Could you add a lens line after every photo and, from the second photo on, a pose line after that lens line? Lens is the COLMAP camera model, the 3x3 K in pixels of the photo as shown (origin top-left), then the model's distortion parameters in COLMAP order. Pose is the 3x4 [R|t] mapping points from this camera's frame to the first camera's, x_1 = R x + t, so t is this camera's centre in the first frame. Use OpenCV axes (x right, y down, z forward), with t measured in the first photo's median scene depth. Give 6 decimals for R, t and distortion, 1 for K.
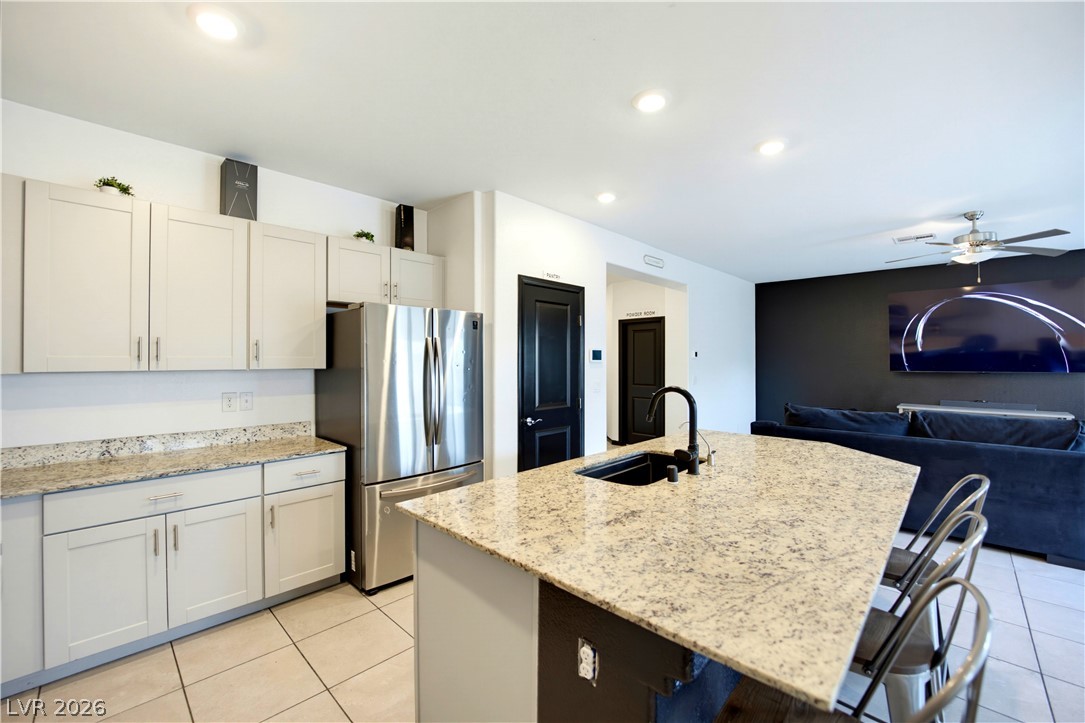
lens RADIAL K [[442.7, 0, 541.1], [0, 442.7, 355.7], [0, 0, 1]] dist [-0.022635, 0.000034]
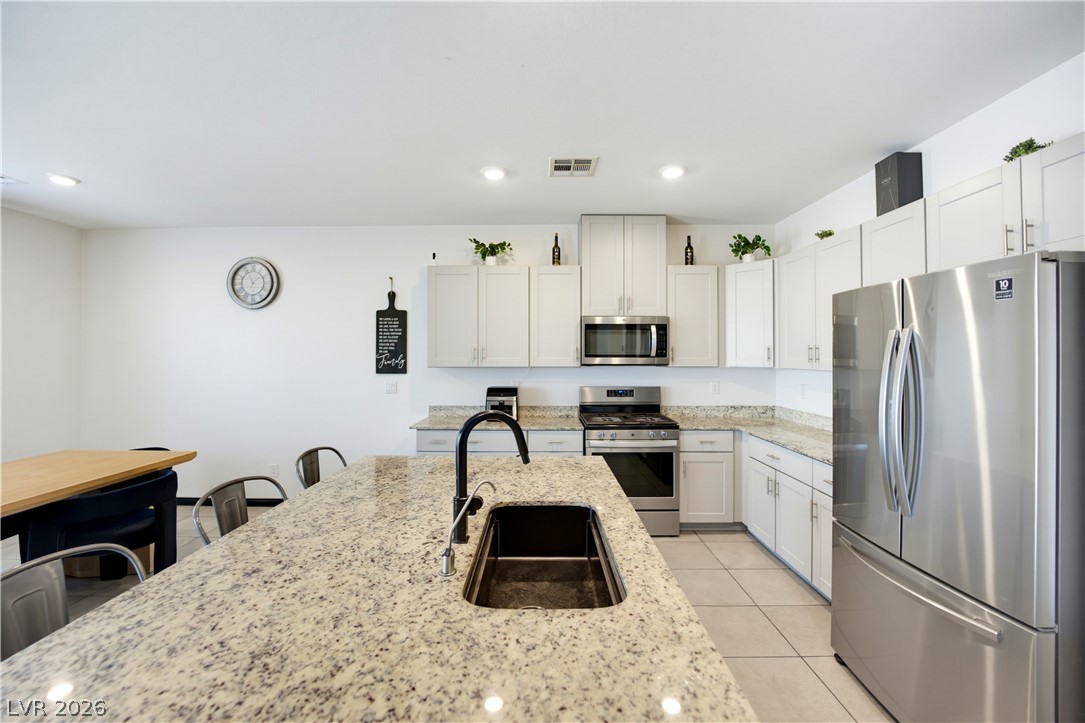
lens RADIAL K [[442.7, 0, 538.6], [0, 442.7, 352.9], [0, 0, 1]] dist [-0.022635, 0.000034]
pose [[-0.726512, -0.001090, -0.687153, 0.550101], [0.008730, 0.999903, -0.010817, -0.008668], [0.687098, -0.013858, -0.726432, 1.198973]]
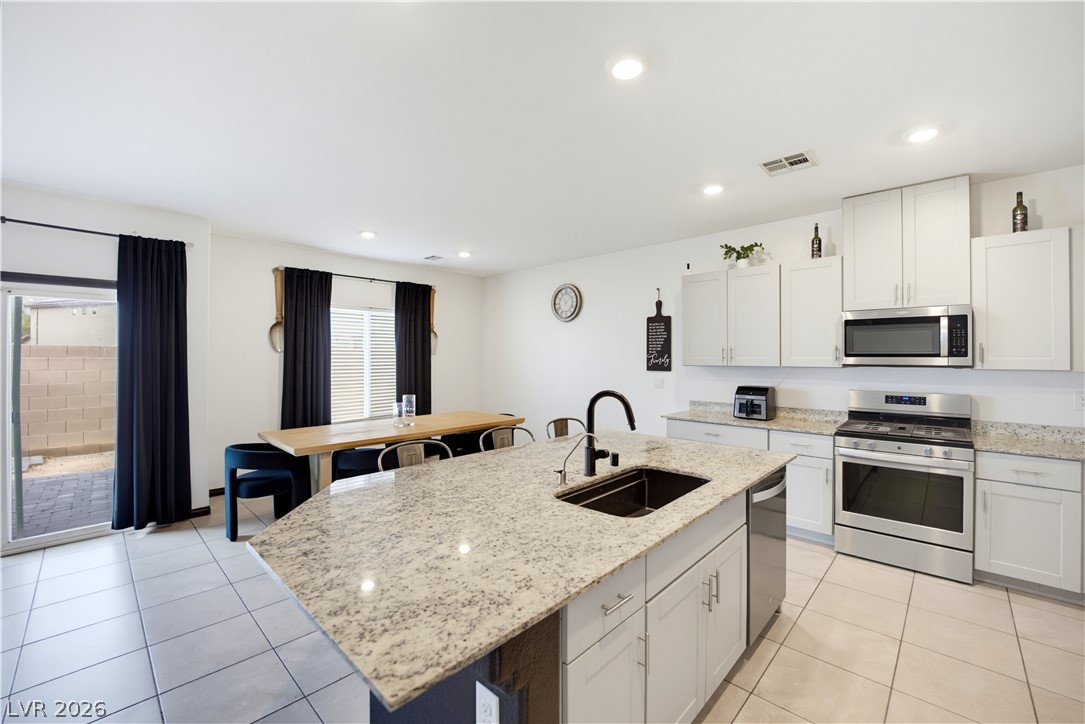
lens RADIAL K [[442.7, 0, 537.6], [0, 442.7, 355.5], [0, 0, 1]] dist [-0.022635, 0.000034]
pose [[-0.999998, 0.001054, -0.001461, 0.355485], [0.001072, 0.999917, -0.012864, 0.003027], [0.001447, -0.012865, -0.999916, 1.540366]]
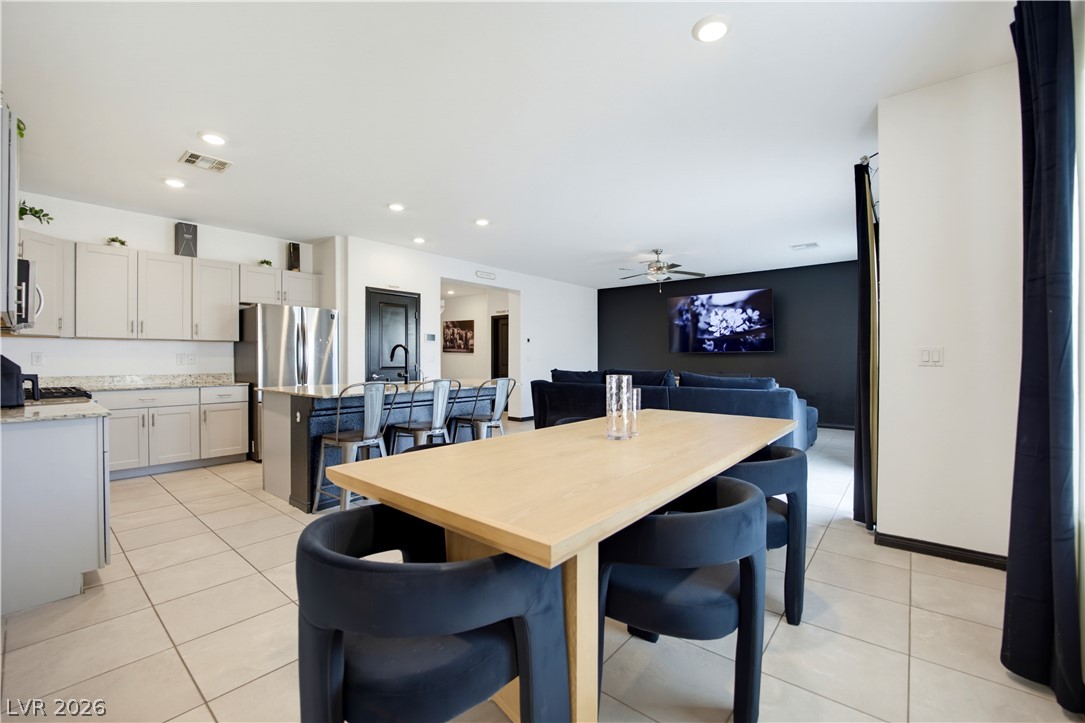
lens RADIAL K [[442.7, 0, 546.1], [0, 442.7, 357.0], [0, 0, 1]] dist [-0.022635, 0.000034]
pose [[0.996671, -0.001500, 0.081513, 0.642864], [0.001071, 0.999985, 0.005315, 0.094141], [-0.081520, -0.005210, 0.996658, -0.915744]]
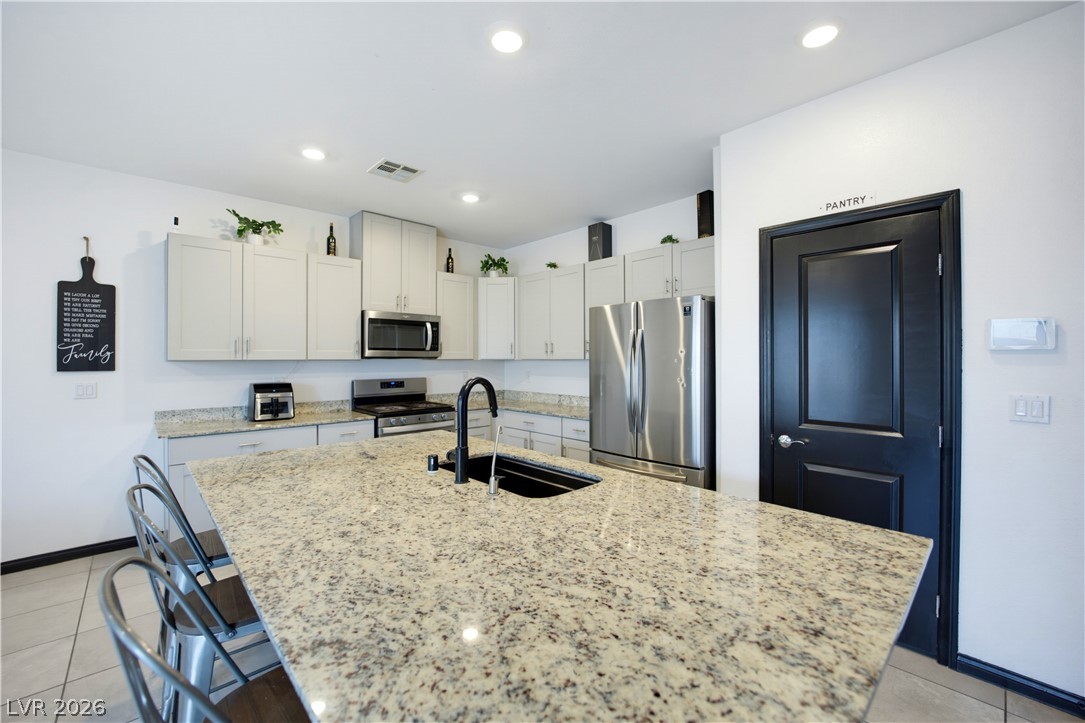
lens RADIAL K [[442.7, 0, 538.7], [0, 442.7, 357.6], [0, 0, 1]] dist [-0.022635, 0.000034]
pose [[-0.056127, -0.001038, -0.998423, 0.893840], [0.012481, 0.999921, -0.001741, 0.026182], [0.998346, -0.012559, -0.056109, 0.910047]]
